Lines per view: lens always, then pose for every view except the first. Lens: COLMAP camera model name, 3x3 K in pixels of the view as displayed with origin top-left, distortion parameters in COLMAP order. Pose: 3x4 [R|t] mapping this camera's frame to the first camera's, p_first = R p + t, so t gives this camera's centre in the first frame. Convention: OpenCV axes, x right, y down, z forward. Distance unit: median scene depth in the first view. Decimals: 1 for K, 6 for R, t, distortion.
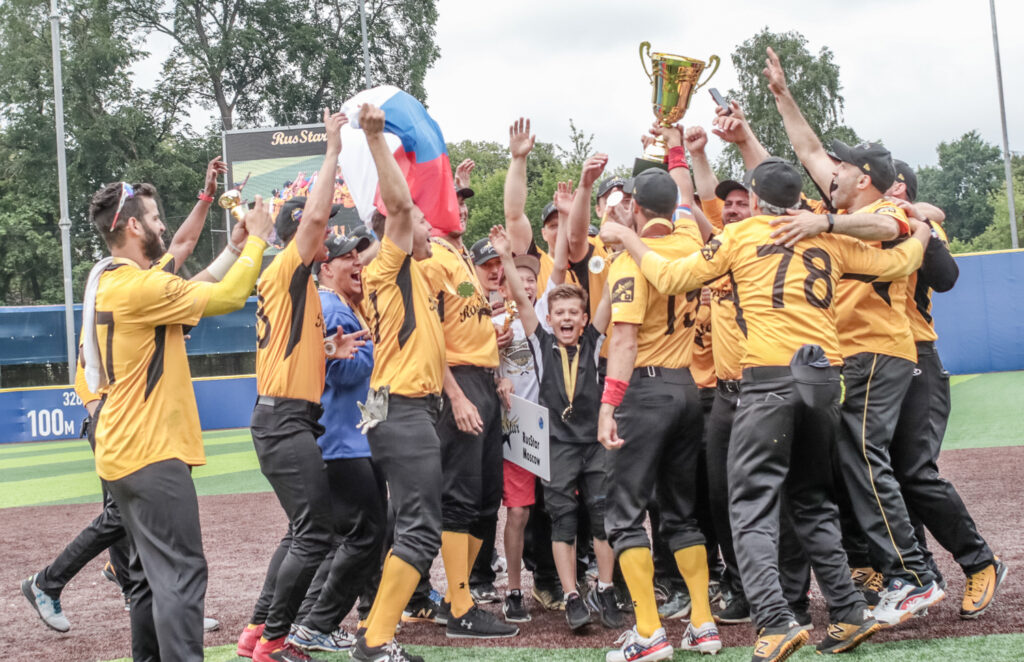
lens RADIAL K [[1794.5, 0, 490.4], [0, 1794.5, 191.0], [0, 0, 1]] dist [-0.076281, 0.000000]
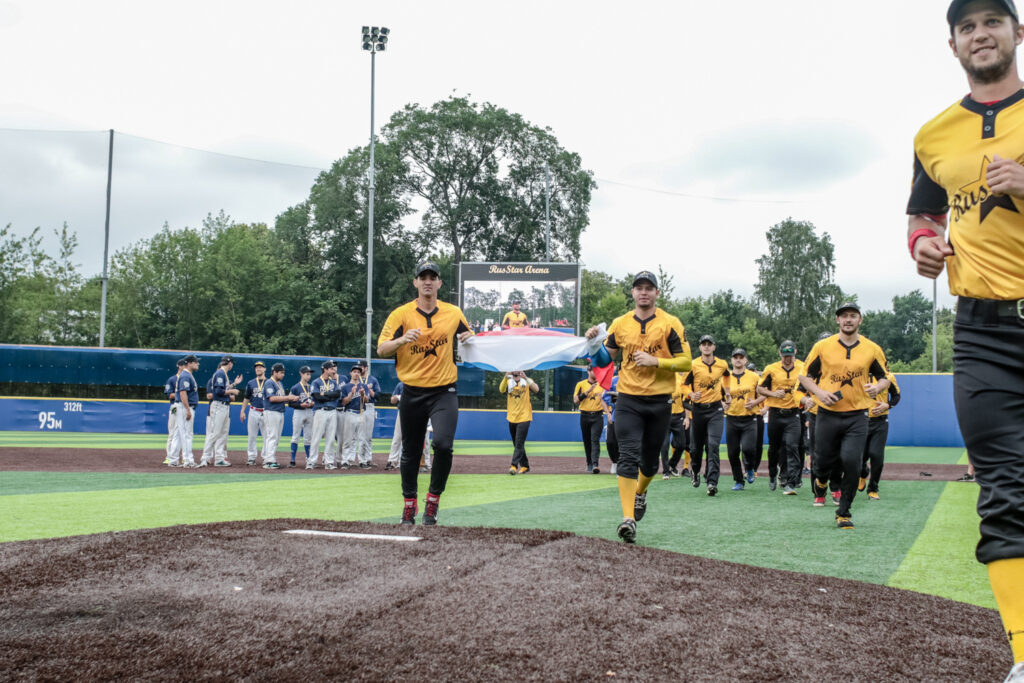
lens RADIAL K [[1279.4, 0, 522.0], [0, 1279.4, 350.8], [0, 0, 1]] dist [-0.074749, 0.000000]
pose [[0.995840, 0.084289, -0.034626, -0.039468], [-0.082614, 0.995461, 0.047245, -0.010896], [0.038451, -0.044188, 0.998283, -0.161409]]
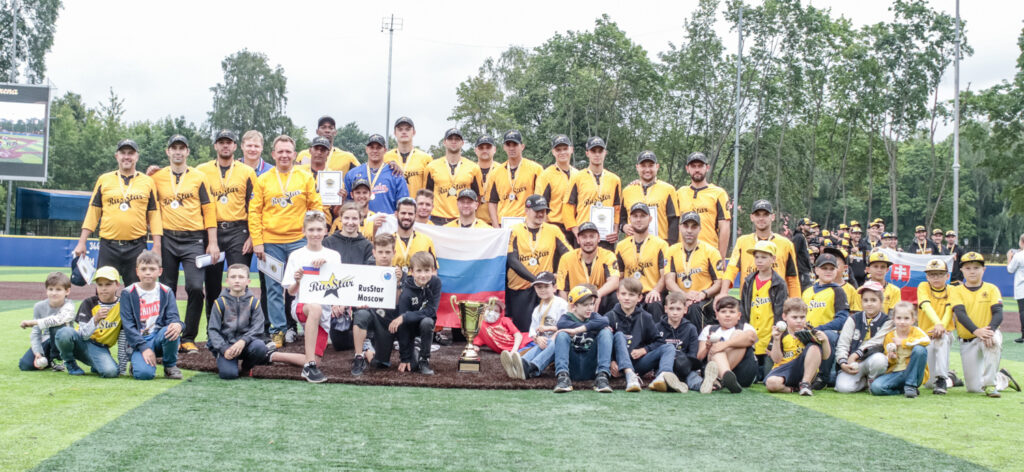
lens RADIAL K [[1330.3, 0, 504.3], [0, 1330.3, 203.8], [0, 0, 1]] dist [-0.083316, 0.000000]
pose [[0.913811, 0.112078, 0.390368, -0.103456], [-0.131726, 0.991000, 0.023833, -0.016152], [-0.384184, -0.073200, 0.920350, -0.233698]]
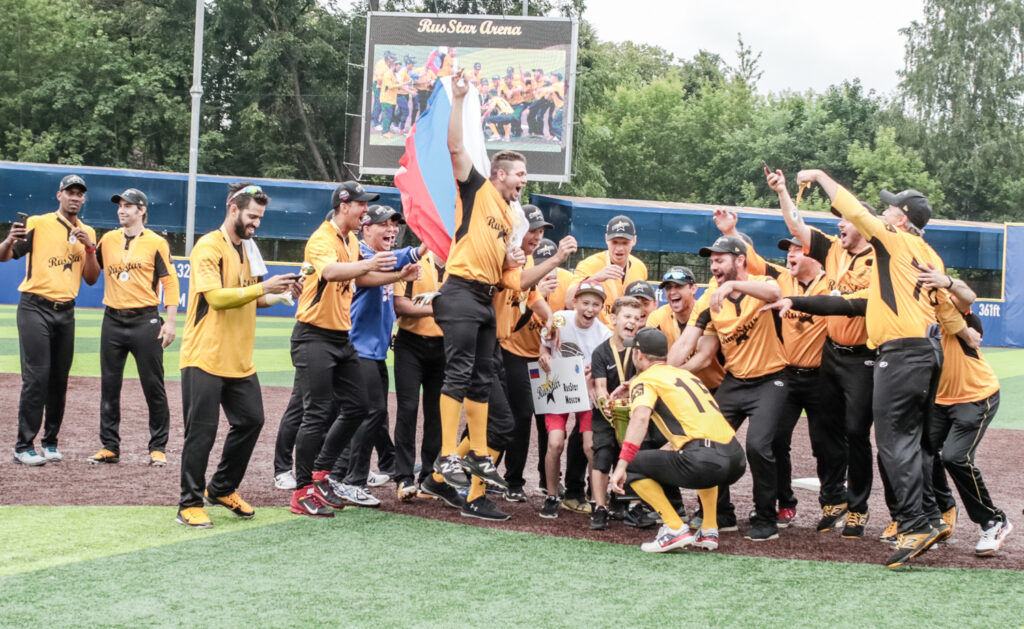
lens RADIAL K [[1958.4, 0, 544.9], [0, 1958.4, 278.2], [0, 0, 1]] dist [-0.087110, 0.000000]
pose [[0.992357, 0.114811, -0.045236, 0.006714], [-0.109794, 0.988806, 0.101039, -0.007448], [0.056330, -0.095300, 0.993854, -0.039153]]
